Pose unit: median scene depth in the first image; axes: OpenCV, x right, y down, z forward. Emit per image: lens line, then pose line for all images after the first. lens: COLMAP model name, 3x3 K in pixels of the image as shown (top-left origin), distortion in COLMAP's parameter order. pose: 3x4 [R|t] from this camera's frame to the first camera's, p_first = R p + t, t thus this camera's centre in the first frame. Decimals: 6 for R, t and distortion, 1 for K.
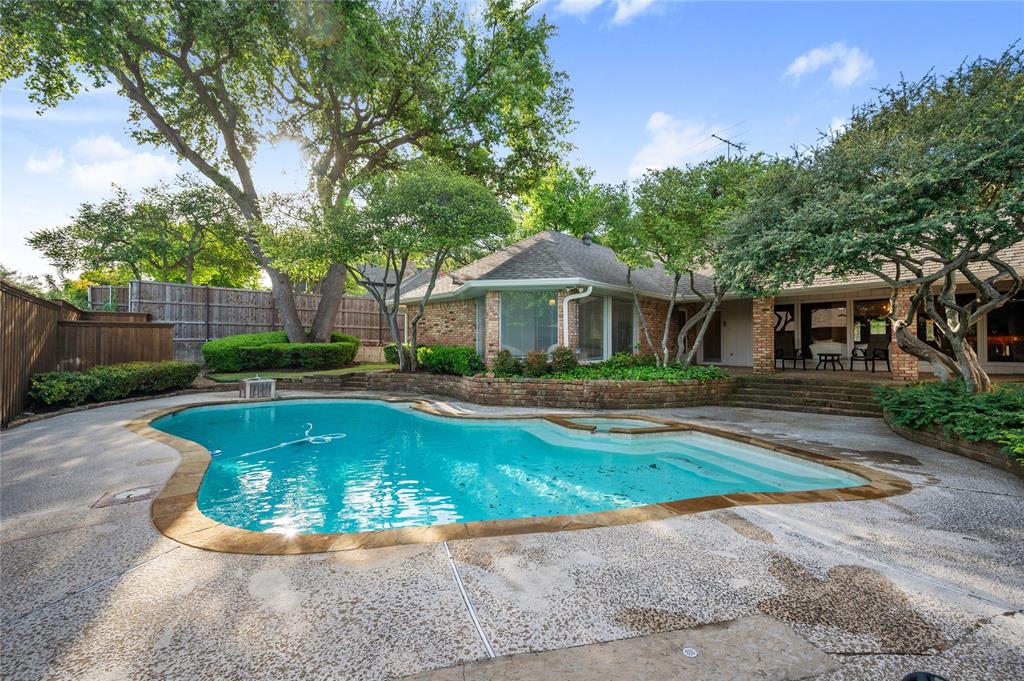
lens RADIAL K [[429.3, 0, 512.0], [0, 429.3, 340.5], [0, 0, 1]] dist [-0.000891, -0.000200]
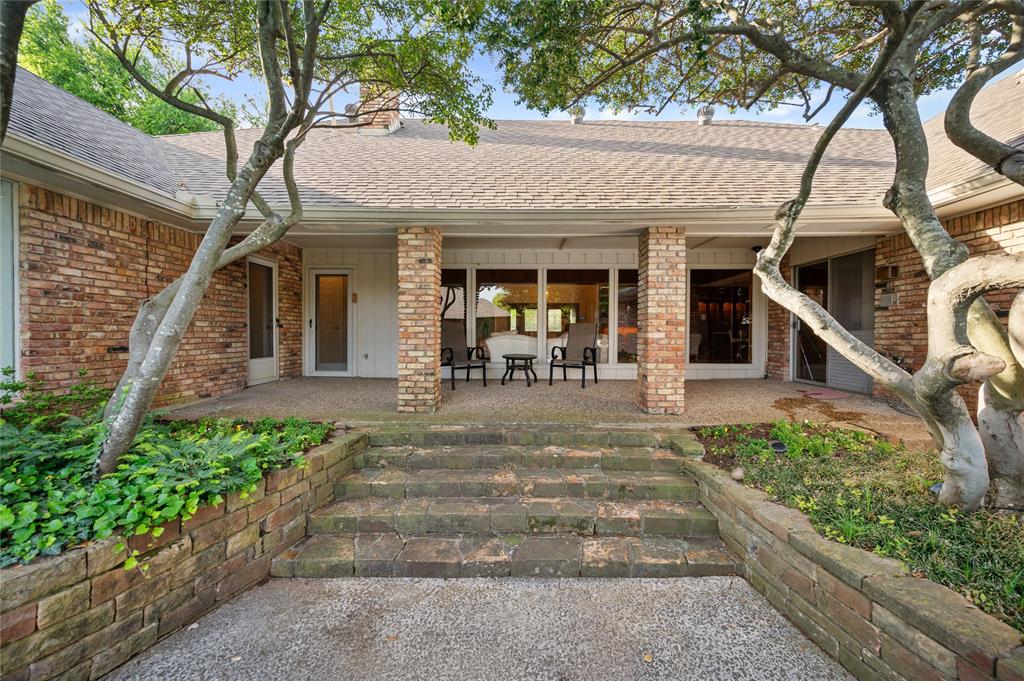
lens RADIAL K [[415.8, 0, 512.0], [0, 415.8, 340.5], [0, 0, 1]] dist [-0.000147, -0.000005]
pose [[0.728846, -0.007738, 0.684634, 0.413071], [-0.014698, 0.999529, 0.026944, -0.004956], [-0.684520, -0.029700, 0.728389, 0.710333]]
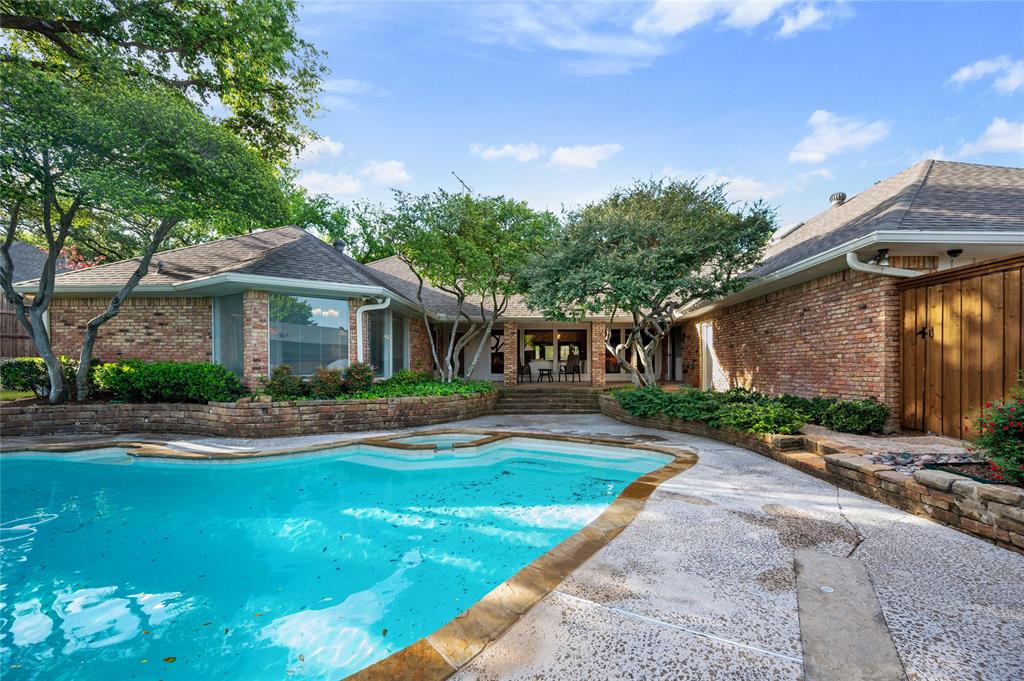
lens RADIAL K [[416.8, 0, 517.9], [0, 416.8, 372.4], [0, 0, 1]] dist [-0.000797, -0.000337]
pose [[0.744919, -0.011953, 0.667048, -0.204448], [-0.008538, 0.999587, 0.027447, 0.007813], [-0.667101, -0.026141, 0.744509, 0.128394]]
